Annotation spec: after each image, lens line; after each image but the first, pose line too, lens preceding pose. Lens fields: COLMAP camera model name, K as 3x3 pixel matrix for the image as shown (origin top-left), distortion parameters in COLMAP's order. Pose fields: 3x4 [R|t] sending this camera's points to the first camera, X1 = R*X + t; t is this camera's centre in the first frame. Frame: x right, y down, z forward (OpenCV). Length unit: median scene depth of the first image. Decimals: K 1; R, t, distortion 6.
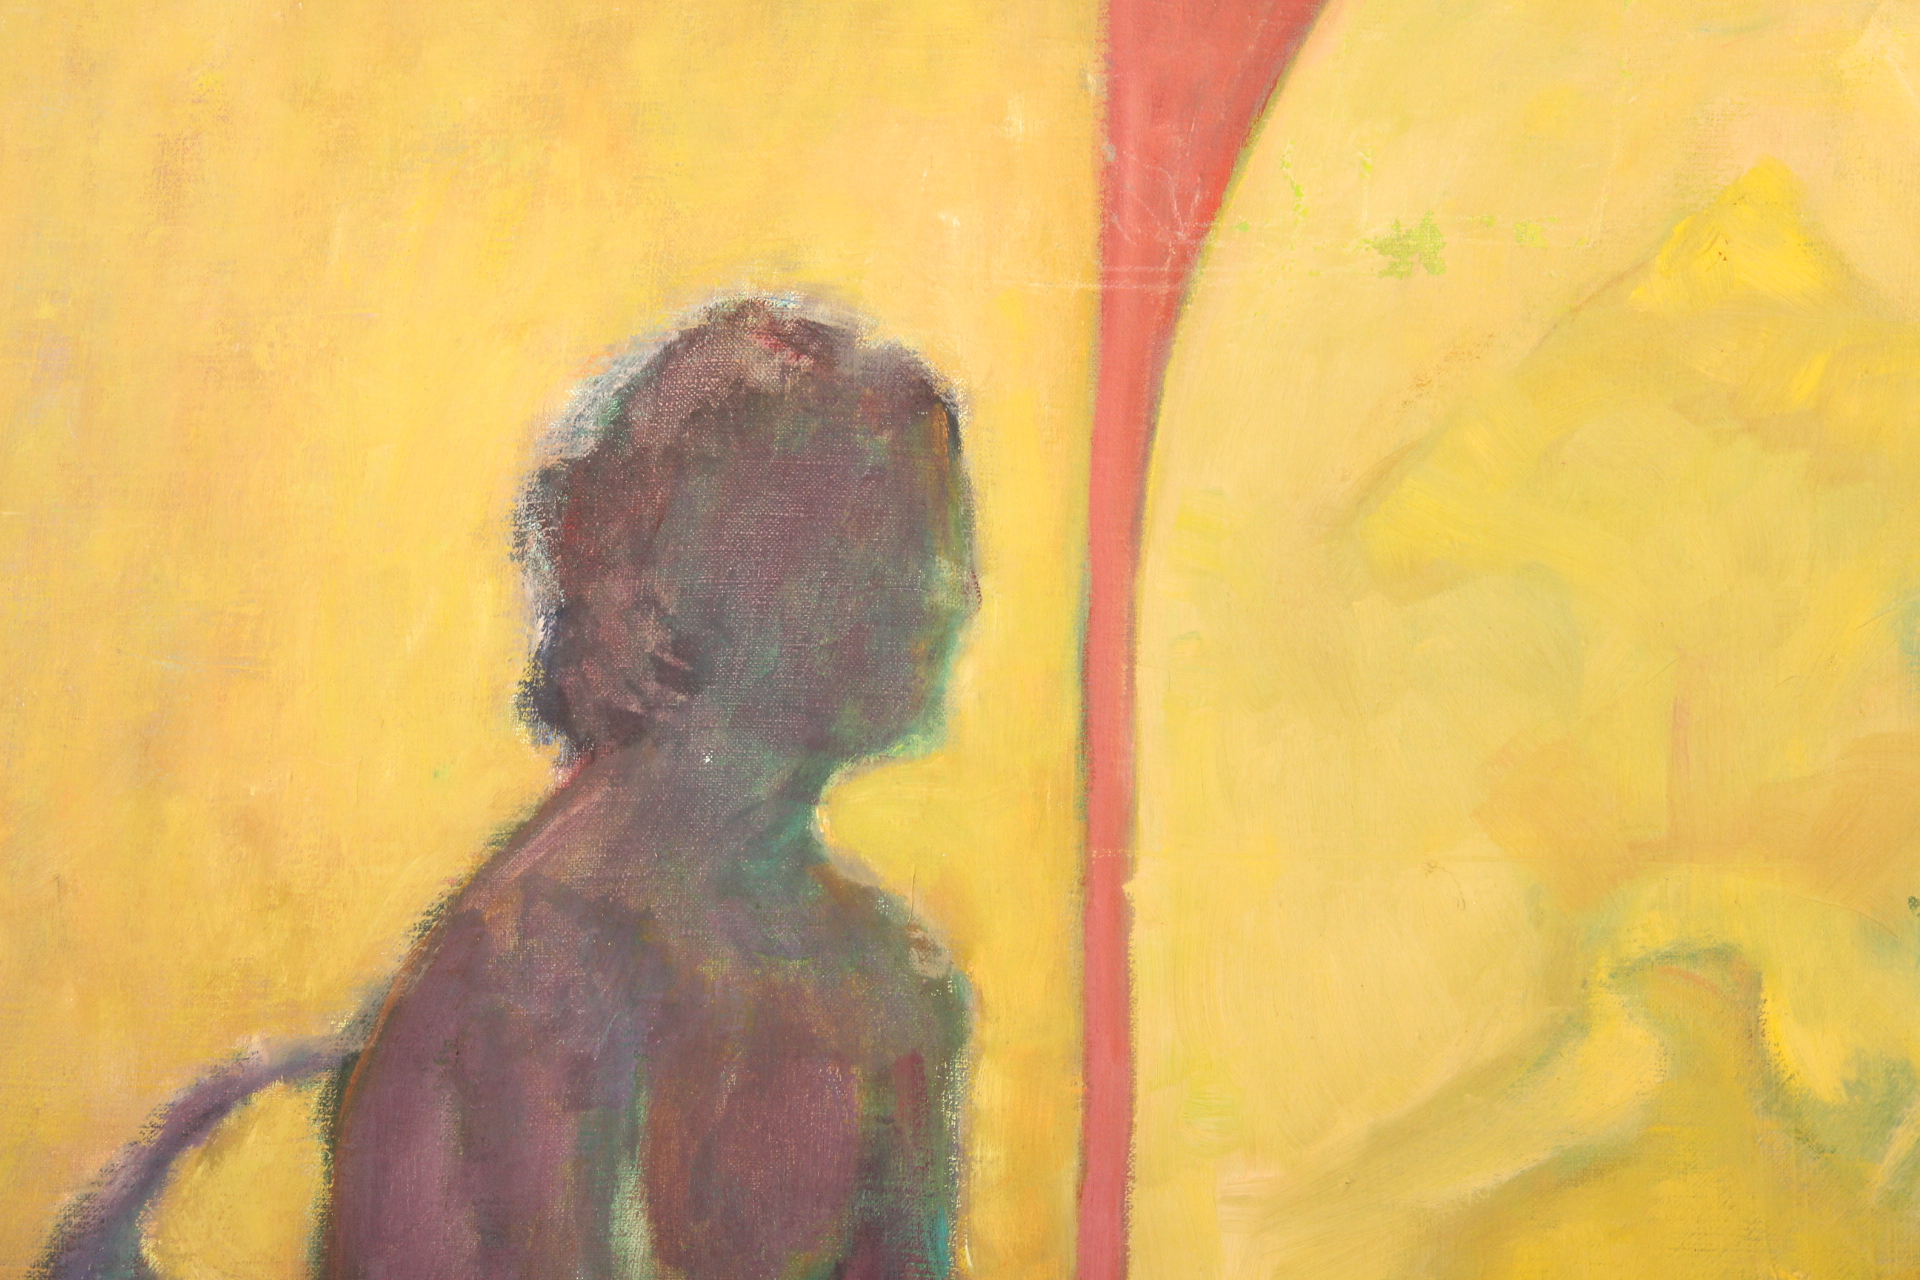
lens RADIAL K [[5720.5, 0, 959.9], [0, 5720.5, 640.4], [0, 0, 1]] dist [0.130952, 0.000000]
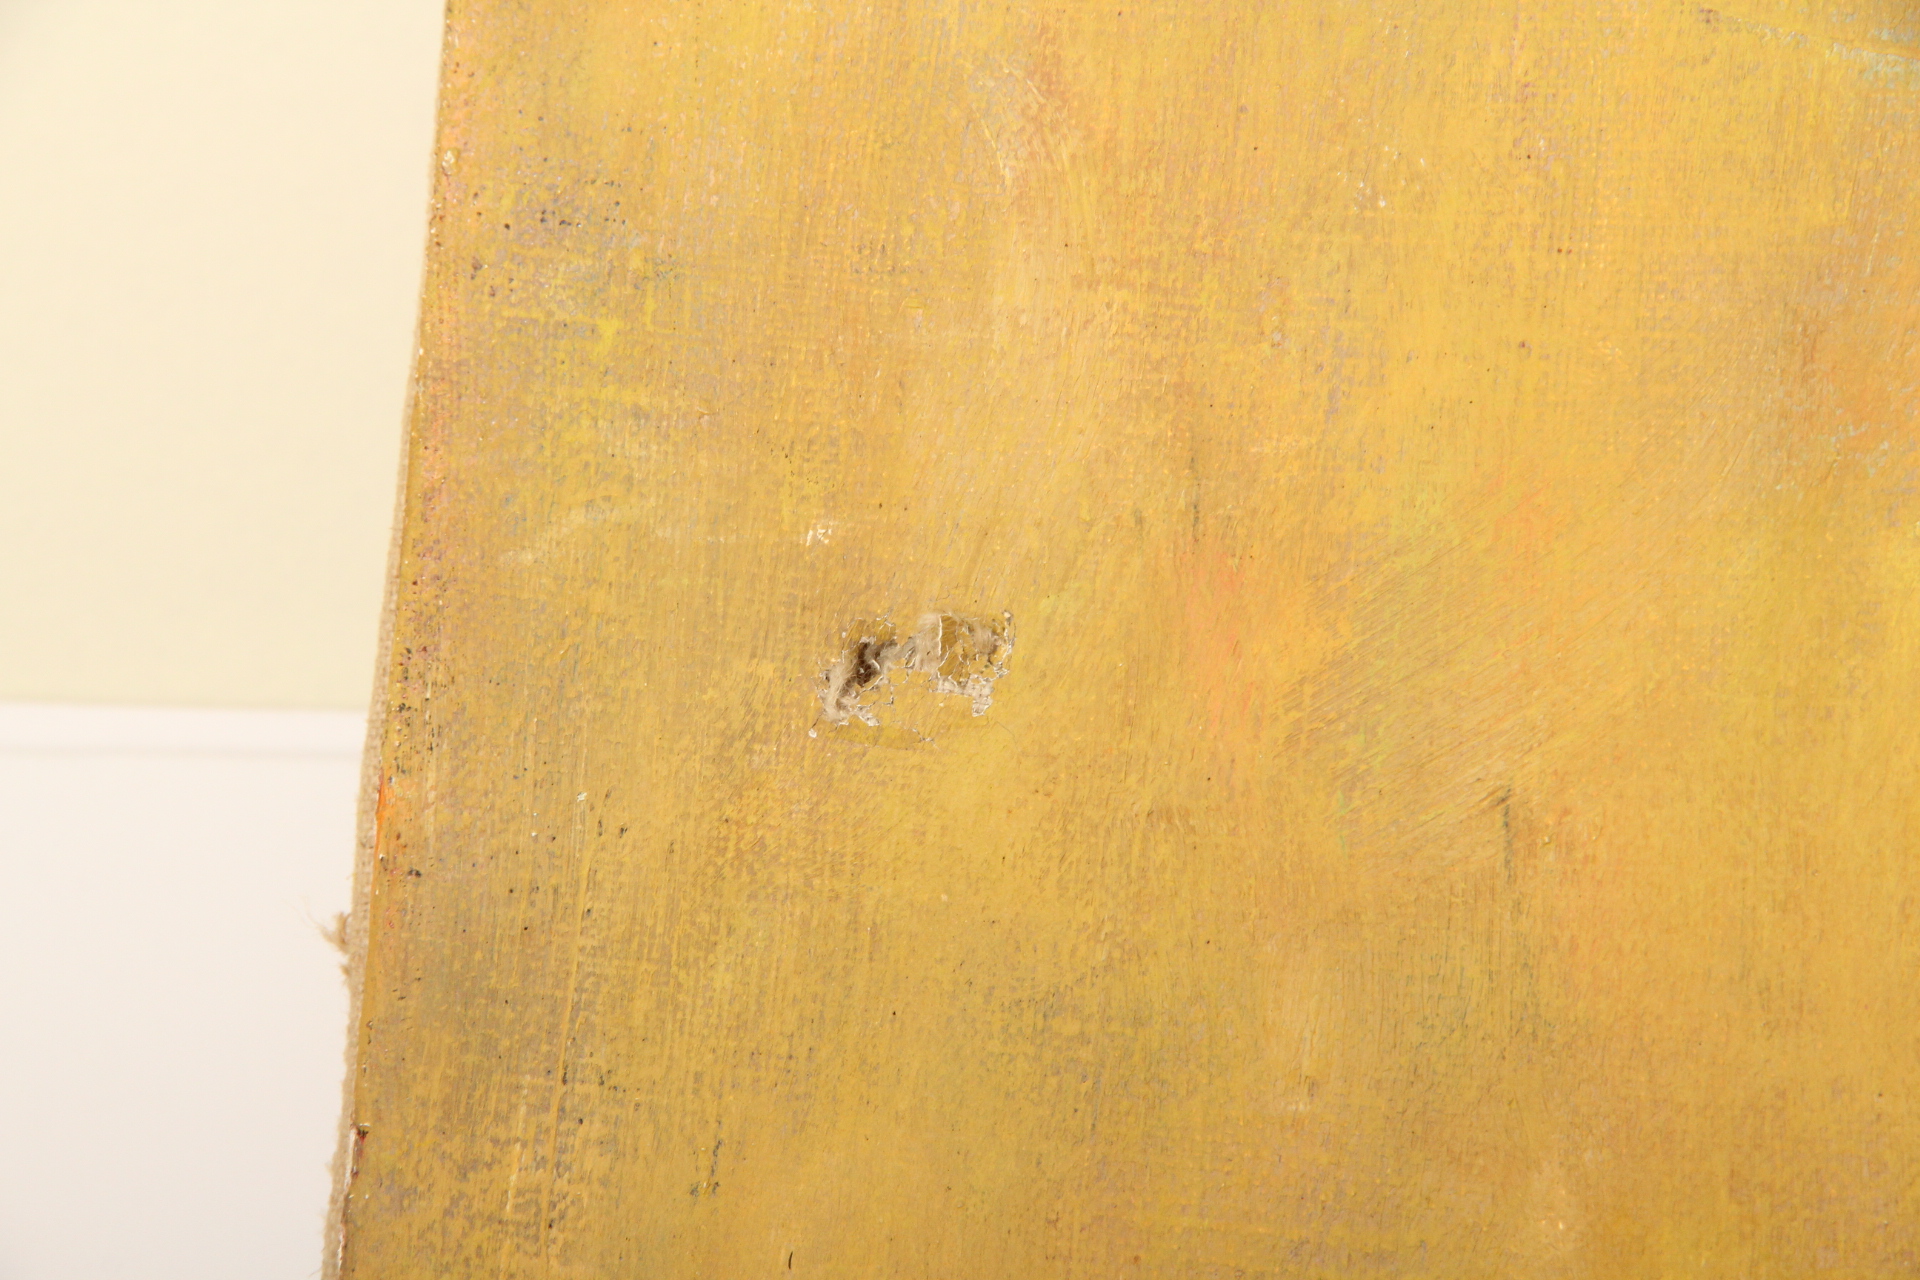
lens RADIAL K [[12070.1, 0, 959.9], [0, 12070.1, 639.5], [0, 0, 1]] dist [0.386902, 0.000000]
pose [[0.982548, -0.001015, -0.186007, -0.070416], [0.010192, 0.998777, 0.048388, 0.003334], [0.185731, -0.049439, 0.981356, 0.394498]]
